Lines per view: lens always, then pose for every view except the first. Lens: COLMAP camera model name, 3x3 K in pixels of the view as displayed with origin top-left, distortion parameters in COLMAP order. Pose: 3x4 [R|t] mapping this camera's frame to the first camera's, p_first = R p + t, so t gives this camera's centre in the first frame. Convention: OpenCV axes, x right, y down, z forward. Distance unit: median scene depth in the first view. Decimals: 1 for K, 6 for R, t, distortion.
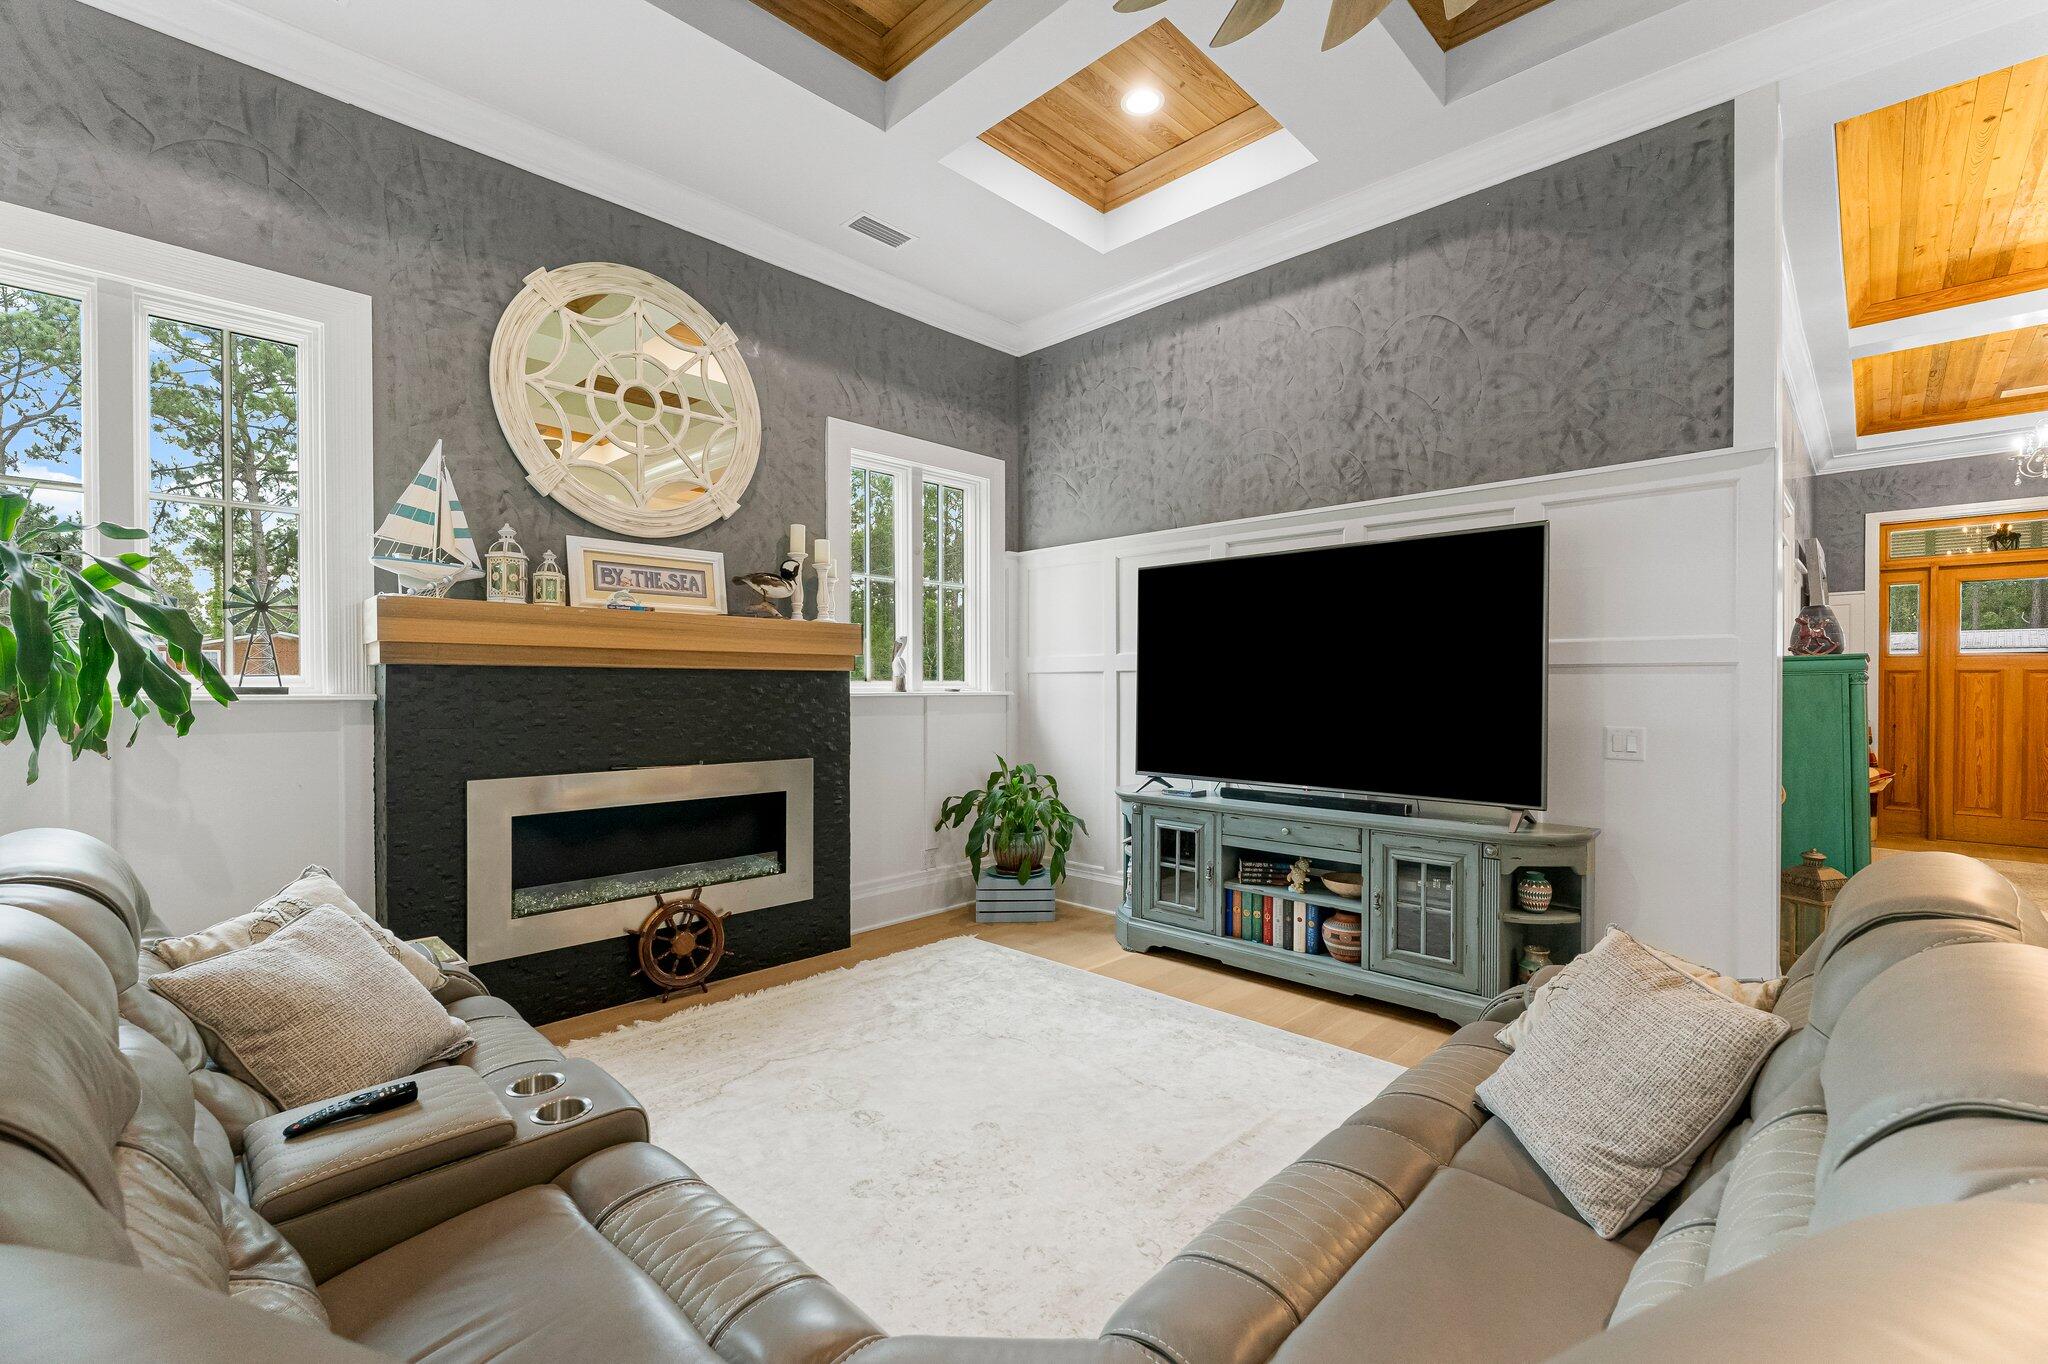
lens RADIAL K [[879.2, 0, 1016.0], [0, 879.2, 685.6], [0, 0, 1]] dist [-0.000069, -0.000262]
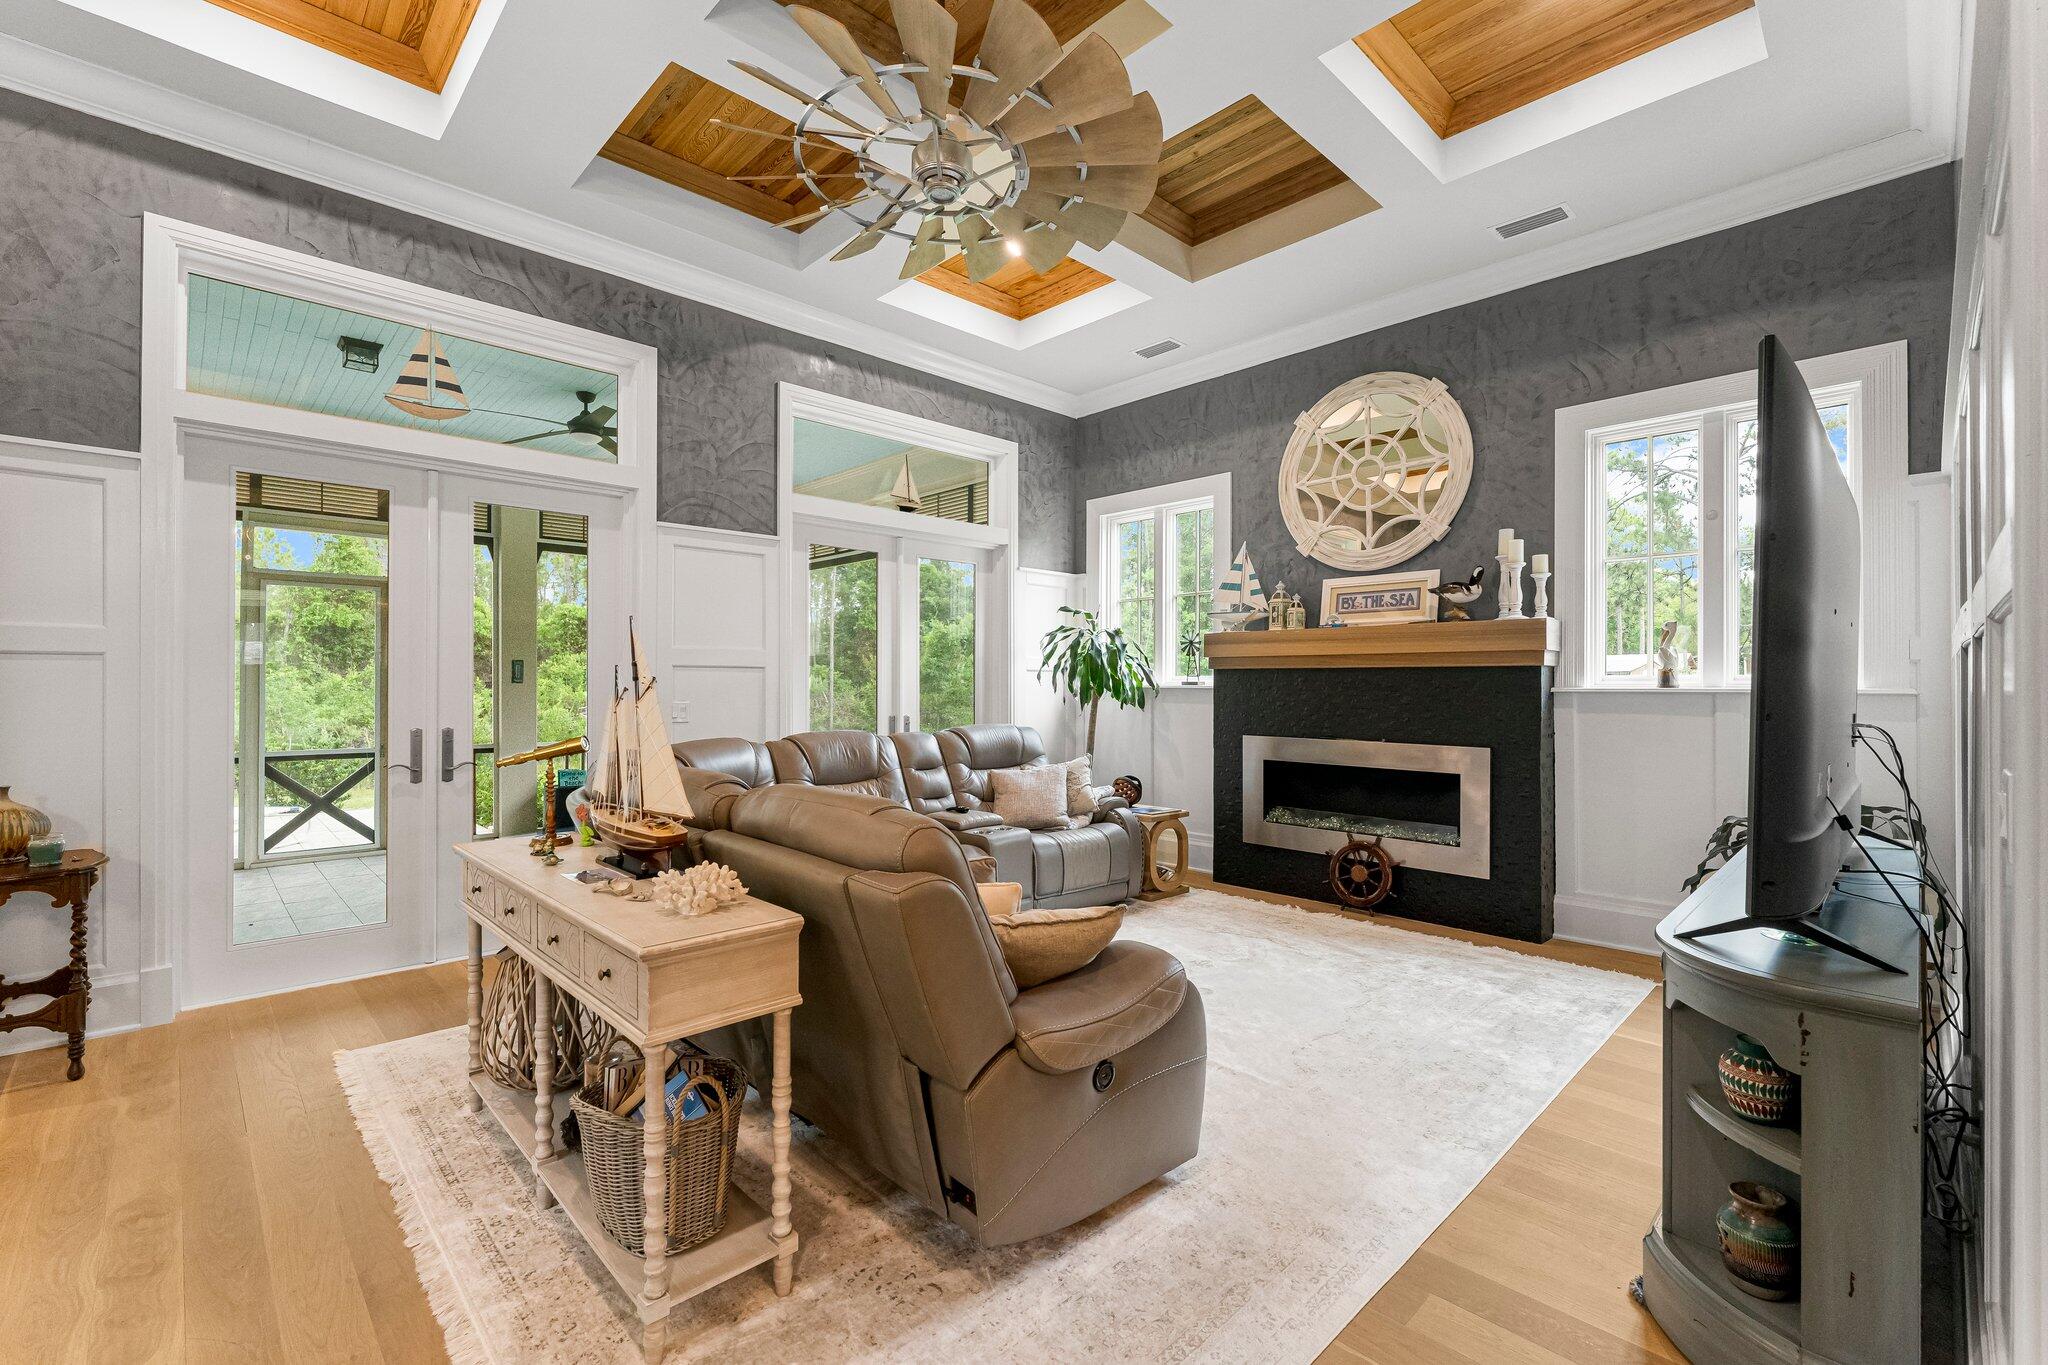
lens RADIAL K [[879.2, 0, 1016.0], [0, 879.2, 686.1], [0, 0, 1]] dist [-0.000069, -0.000262]
pose [[-0.032355, 0.000098, -0.999476, 0.969933], [-0.004852, 0.999988, 0.000255, 0.010462], [0.999465, 0.004858, -0.032354, 0.517760]]
